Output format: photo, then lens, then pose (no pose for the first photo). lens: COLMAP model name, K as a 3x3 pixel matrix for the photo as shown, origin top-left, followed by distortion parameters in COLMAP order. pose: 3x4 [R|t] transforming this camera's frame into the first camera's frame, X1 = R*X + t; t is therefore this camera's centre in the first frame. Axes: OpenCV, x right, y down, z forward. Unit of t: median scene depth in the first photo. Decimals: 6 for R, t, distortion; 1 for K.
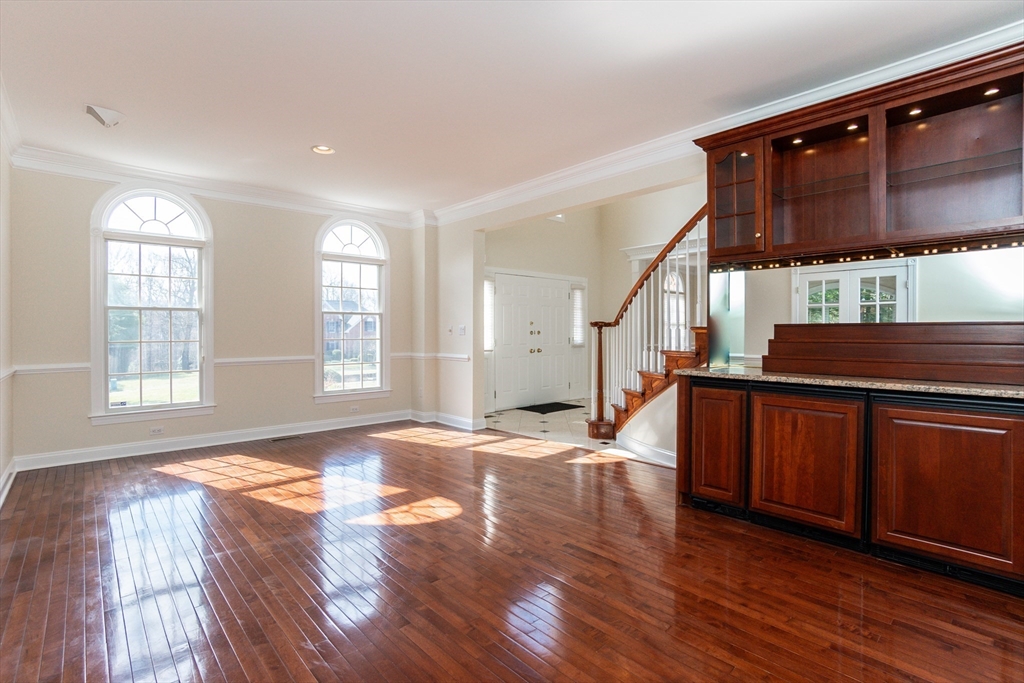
lens RADIAL K [[480.3, 0, 512.0], [0, 480.3, 341.5], [0, 0, 1]] dist [-0.047141, -0.000046]
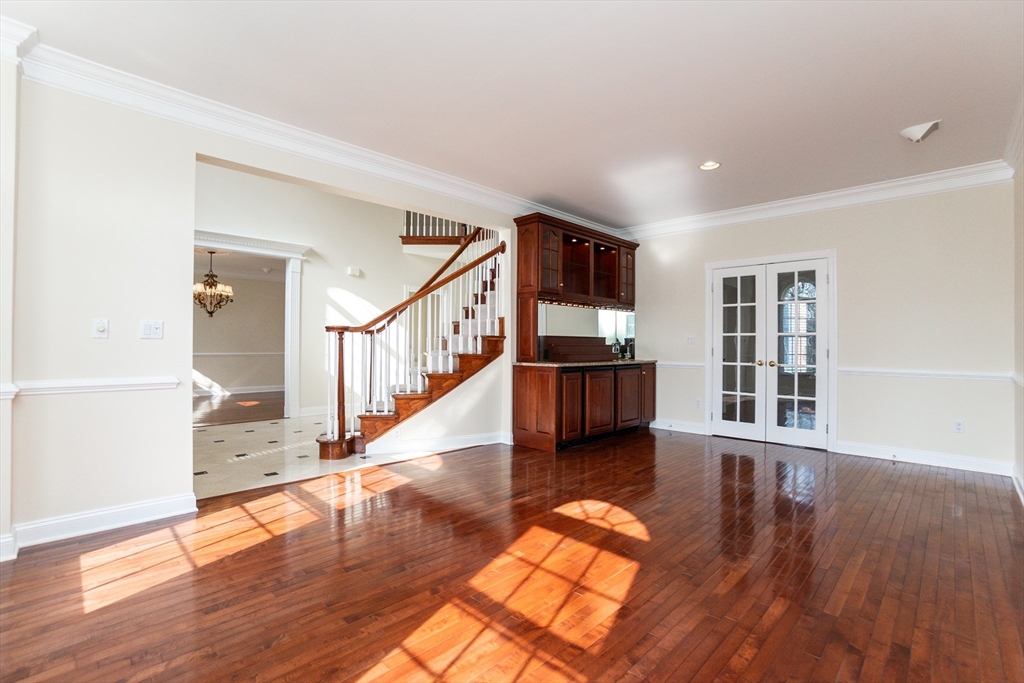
lens RADIAL K [[468.9, 0, 512.0], [0, 468.9, 341.5], [0, 0, 1]] dist [-0.001267, -0.000076]
pose [[-0.052441, 0.004739, 0.998613, -0.867532], [0.006733, 0.999968, -0.004392, -0.008681], [-0.998601, 0.006493, -0.052471, 0.900247]]
